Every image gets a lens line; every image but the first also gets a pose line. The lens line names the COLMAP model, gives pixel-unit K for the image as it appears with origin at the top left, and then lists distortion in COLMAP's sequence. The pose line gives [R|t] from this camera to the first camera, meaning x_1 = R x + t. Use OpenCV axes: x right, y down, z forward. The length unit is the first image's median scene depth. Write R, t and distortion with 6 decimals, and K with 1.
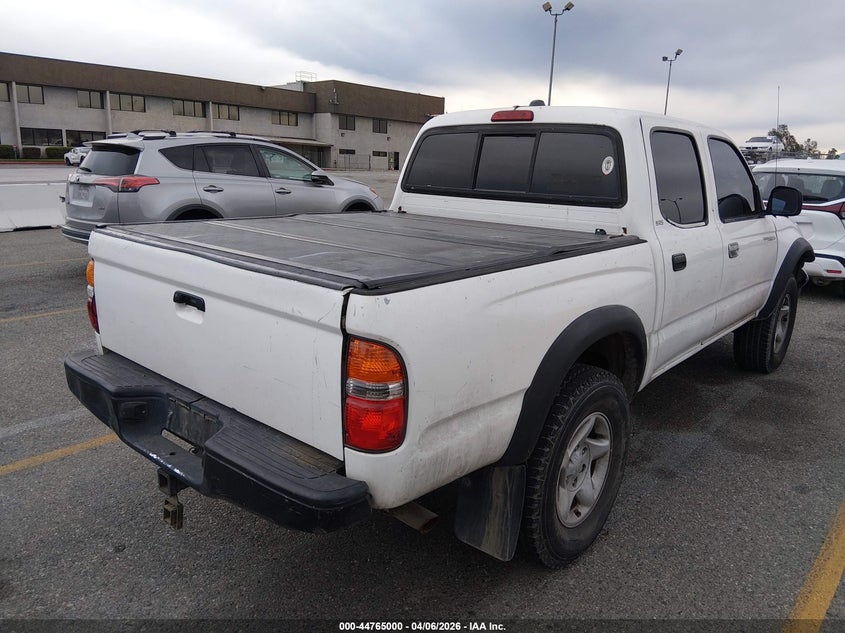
lens RADIAL K [[669.7, 0, 422.5], [0, 669.7, 316.5], [0, 0, 1]] dist [-0.031226, -0.004238]
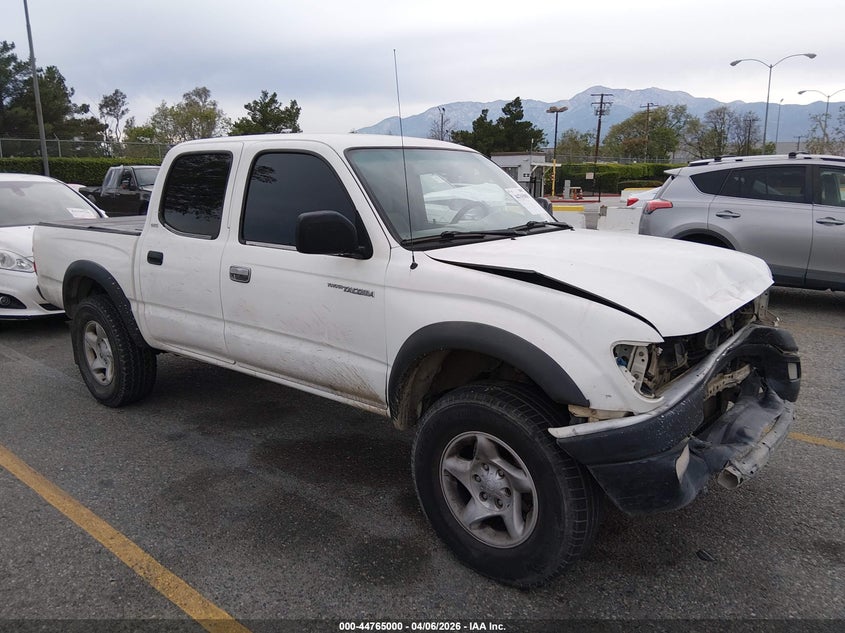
lens RADIAL K [[669.7, 0, 422.5], [0, 669.7, 316.5], [0, 0, 1]] dist [-0.031226, -0.004238]
pose [[-0.019638, 0.168222, -0.985553, 0.677222], [-0.215551, 0.961850, 0.168471, -0.122259], [0.976295, 0.215746, 0.017371, 0.614300]]
